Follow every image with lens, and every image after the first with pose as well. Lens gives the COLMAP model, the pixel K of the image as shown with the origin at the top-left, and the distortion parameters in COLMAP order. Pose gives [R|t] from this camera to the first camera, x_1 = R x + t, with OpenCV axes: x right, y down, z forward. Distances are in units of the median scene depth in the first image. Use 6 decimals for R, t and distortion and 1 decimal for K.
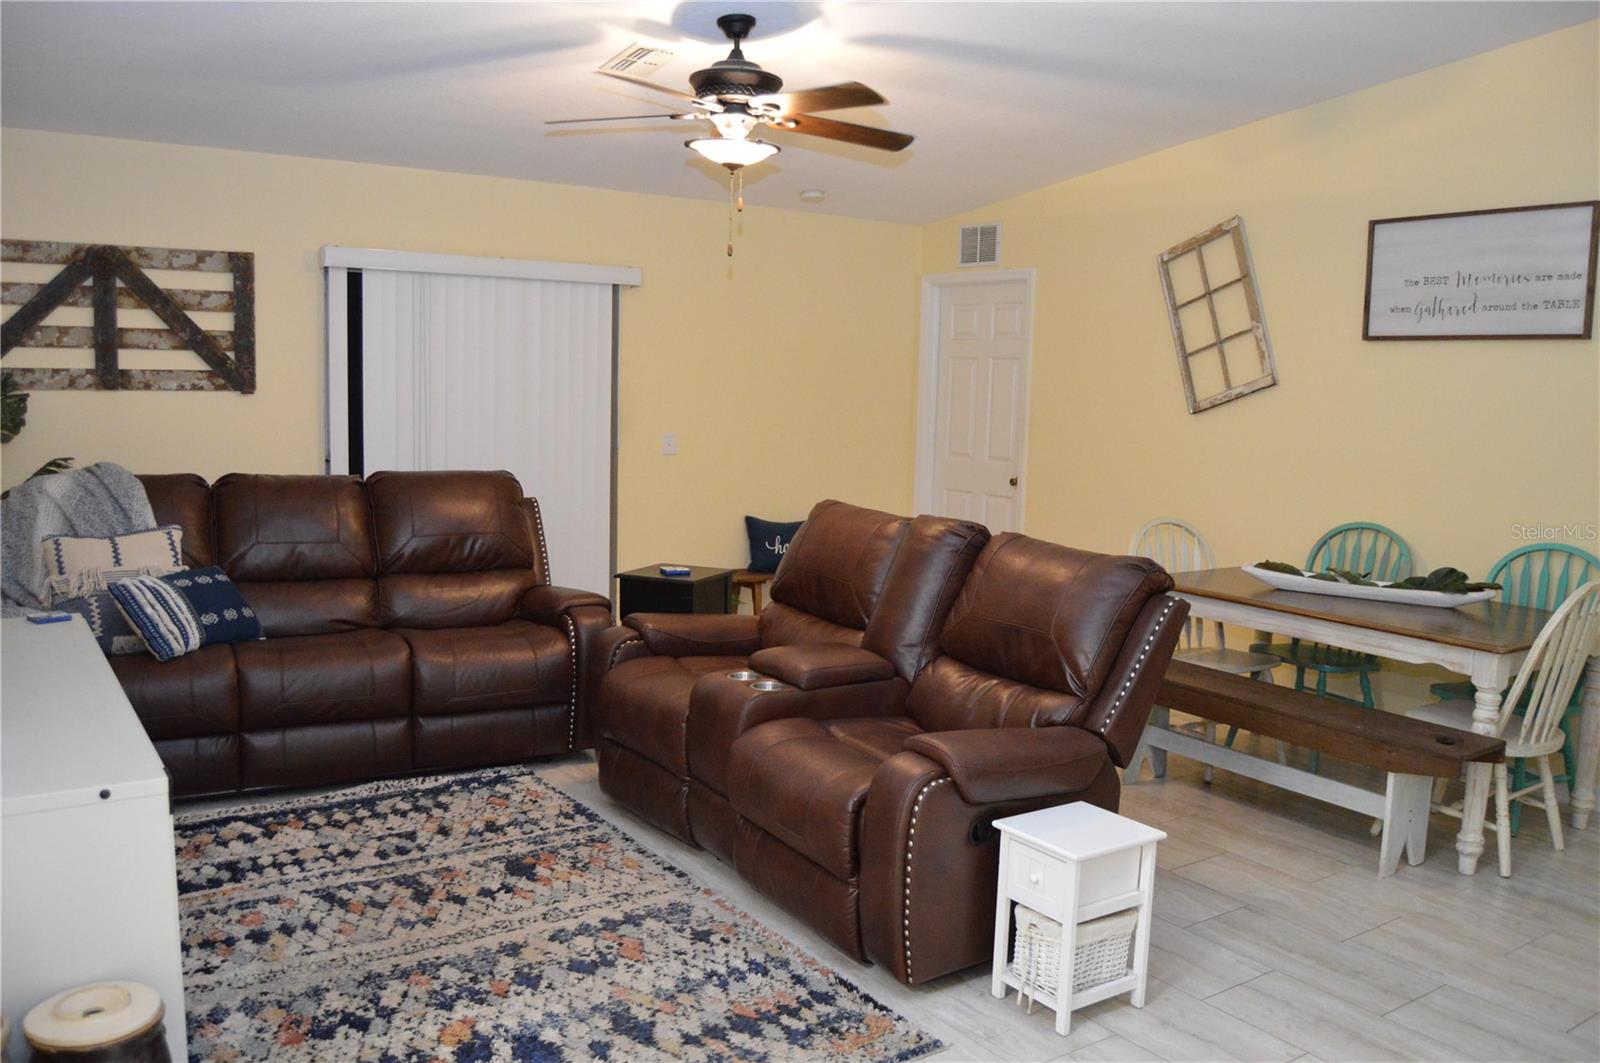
lens RADIAL K [[1285.8, 0, 800.0], [0, 1285.8, 531.5], [0, 0, 1]] dist [-0.068862, 0.002406]
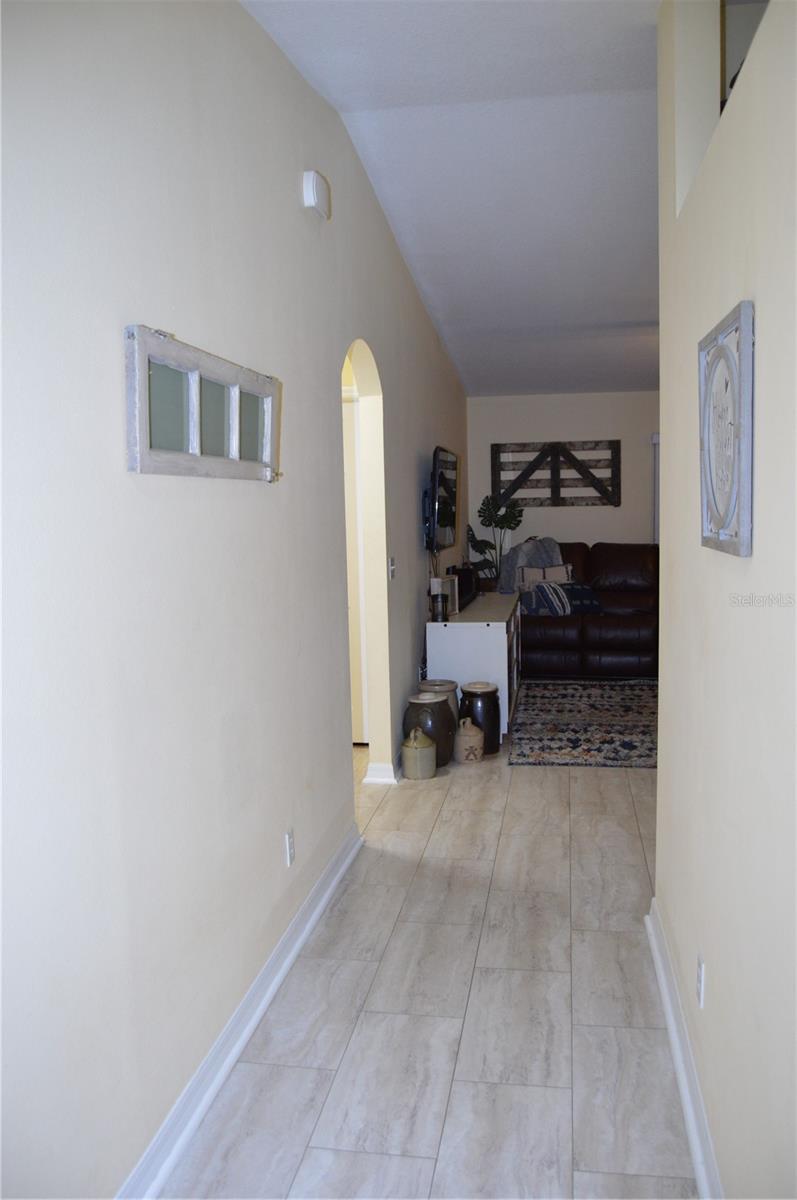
lens RADIAL K [[964.4, 0, 398.5], [0, 964.4, 600.0], [0, 0, 1]] dist [-0.068862, 0.002406]
pose [[0.720486, 0.032072, -0.692727, 0.446520], [-0.041244, 0.999143, 0.003361, 0.060593], [0.692242, 0.026149, 0.721192, -0.430354]]
